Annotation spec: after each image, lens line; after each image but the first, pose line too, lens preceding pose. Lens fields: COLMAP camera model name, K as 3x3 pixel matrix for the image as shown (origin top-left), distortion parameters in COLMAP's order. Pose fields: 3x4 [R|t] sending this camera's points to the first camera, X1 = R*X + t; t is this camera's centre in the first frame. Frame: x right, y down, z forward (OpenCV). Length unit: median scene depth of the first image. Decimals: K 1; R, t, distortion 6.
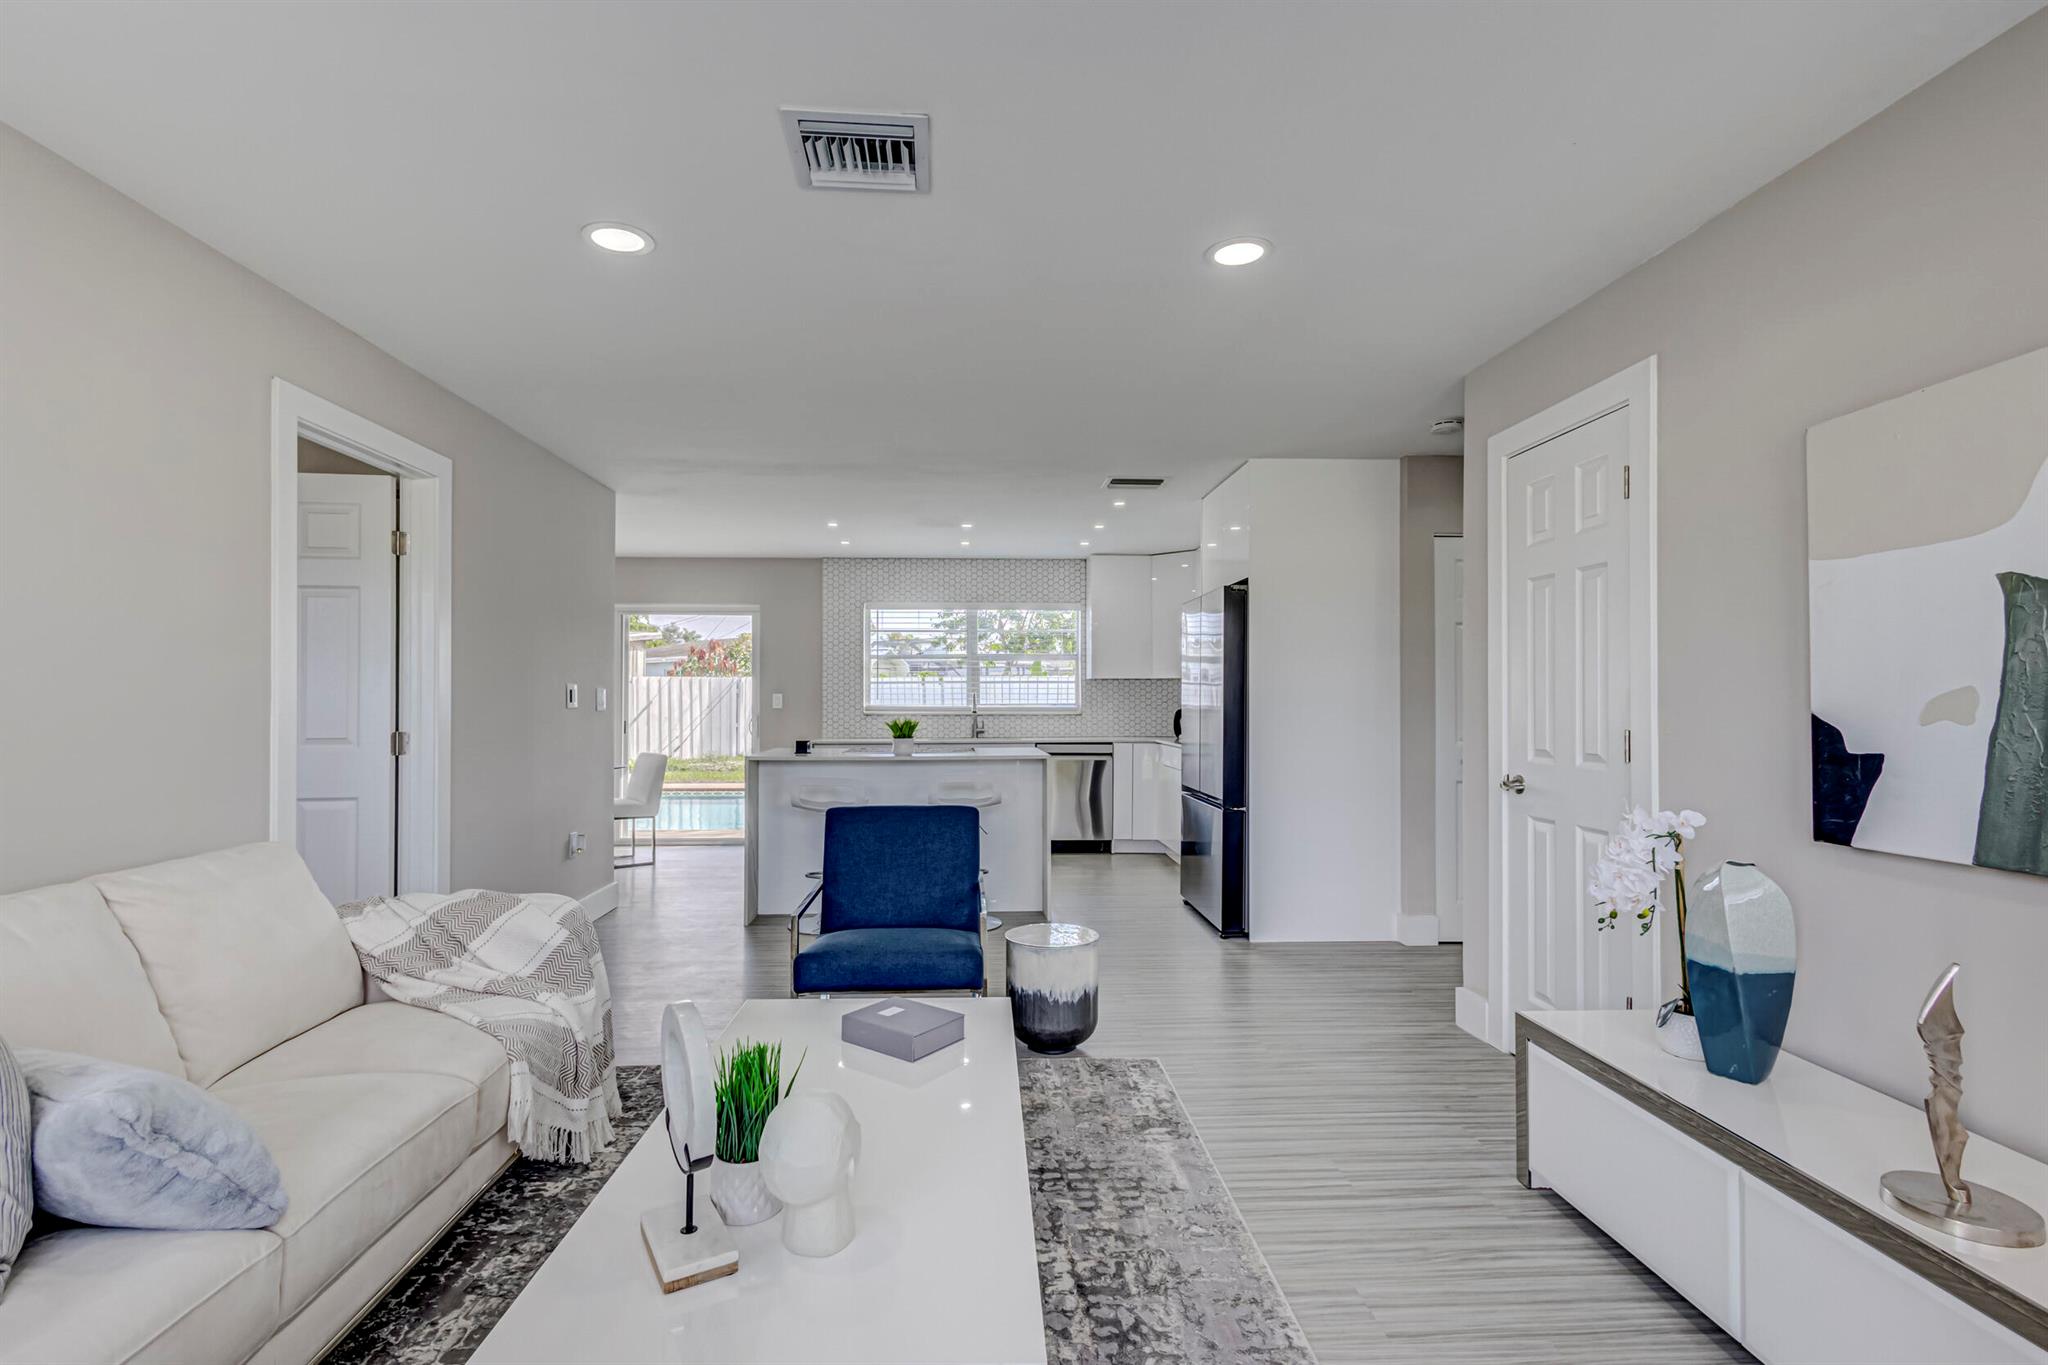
lens RADIAL K [[952.7, 0, 1024.0], [0, 952.7, 682.5], [0, 0, 1]] dist [-0.003150, -0.000800]
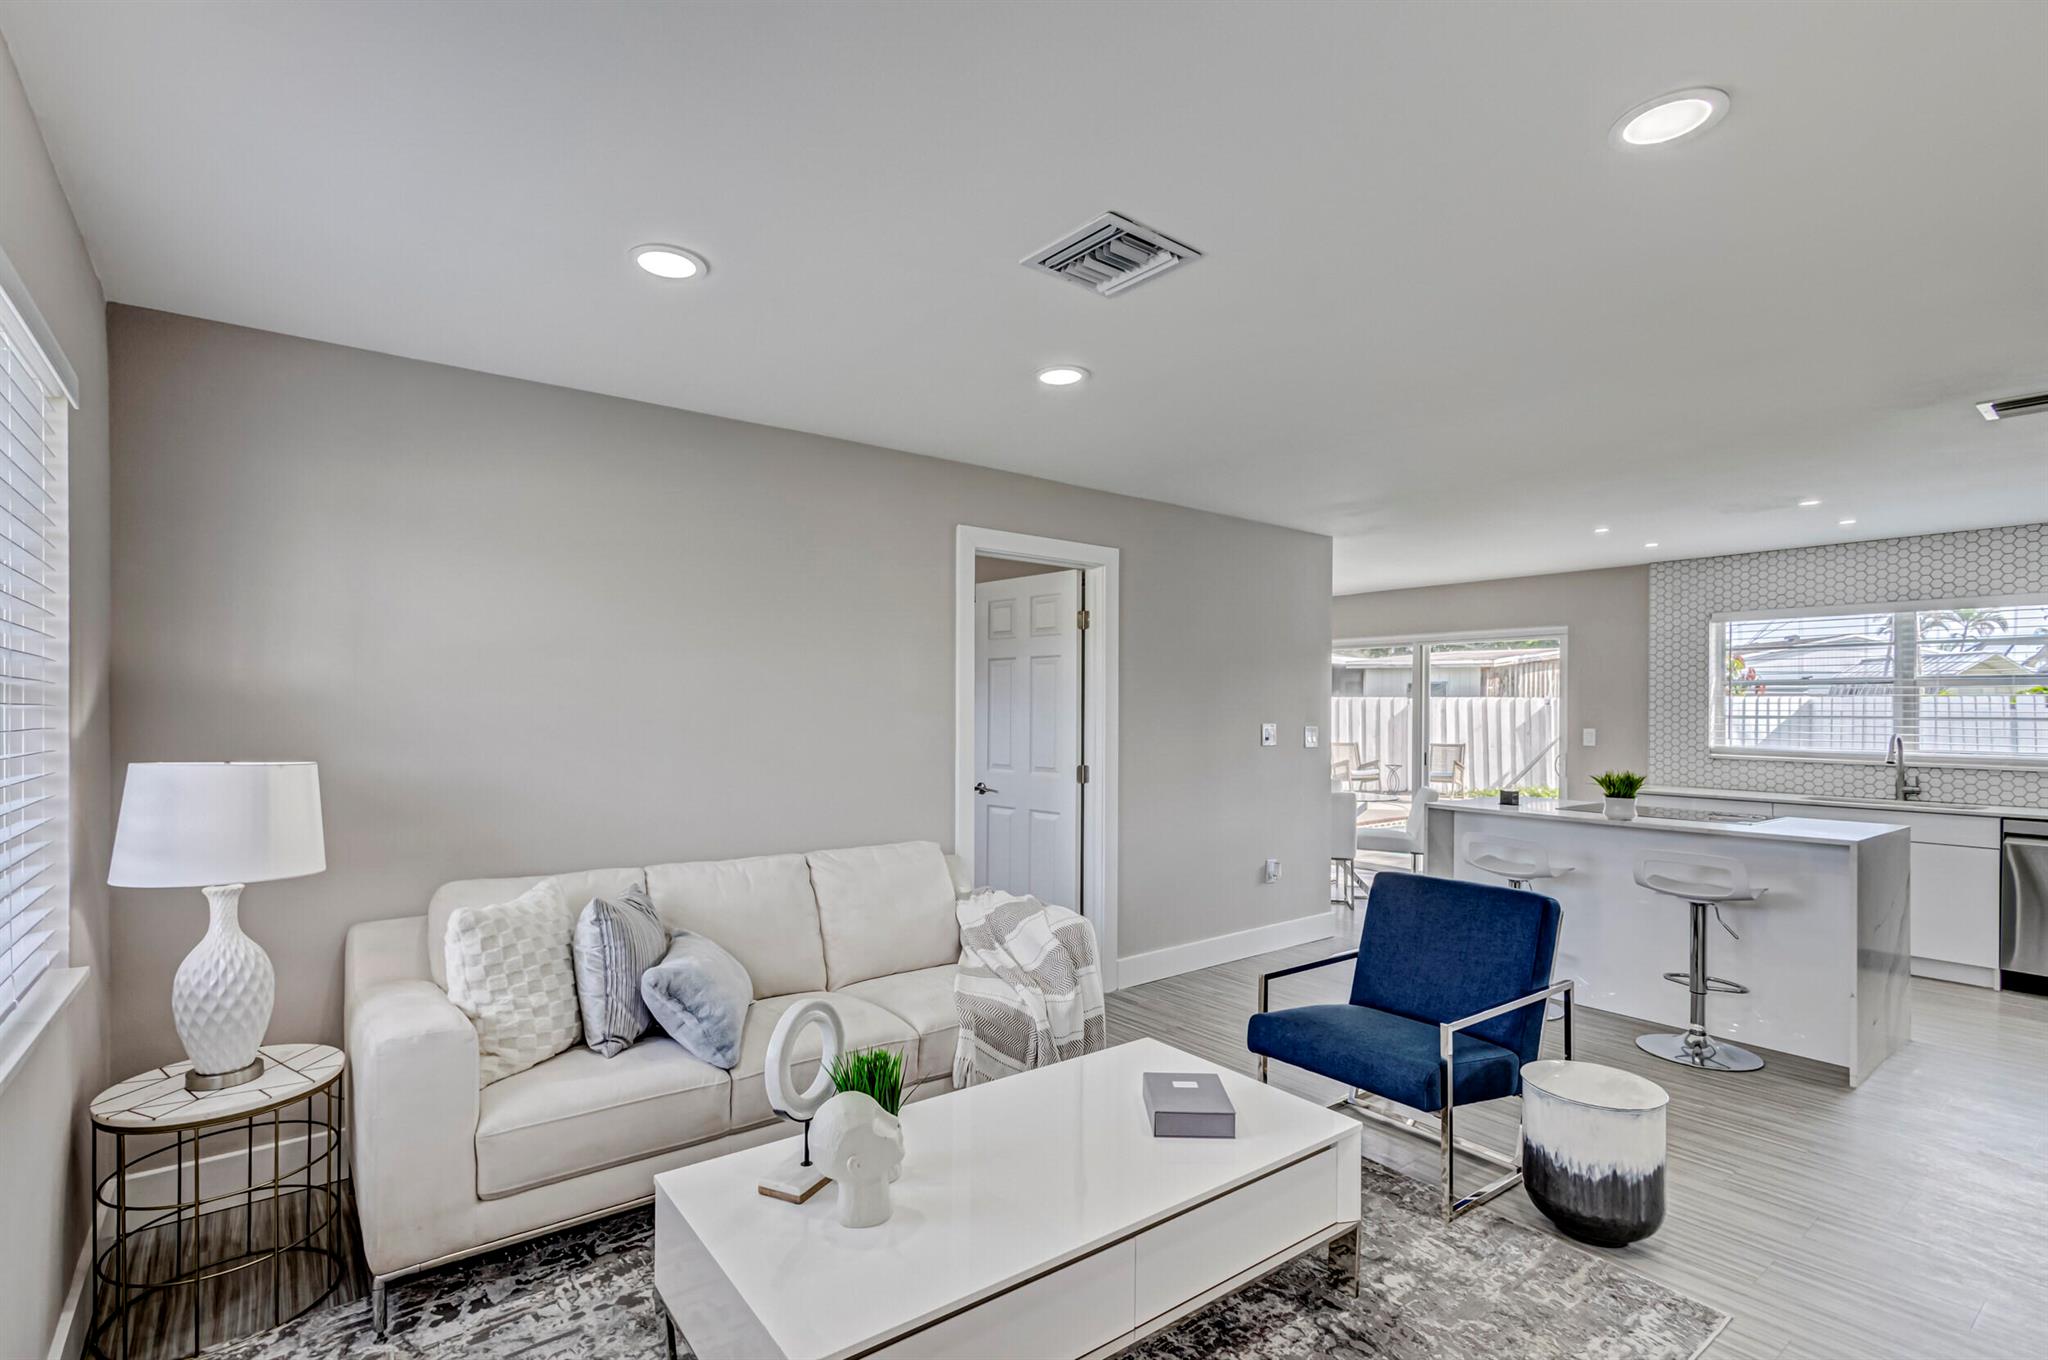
lens RADIAL K [[973.0, 0, 1016.3], [0, 973.0, 702.4], [0, 0, 1]] dist [0.005894, -0.000222]
pose [[0.561532, 0.002882, -0.827450, 0.395006], [0.004087, 0.999972, 0.006256, -0.042521], [0.827445, -0.006895, 0.561505, 0.181325]]
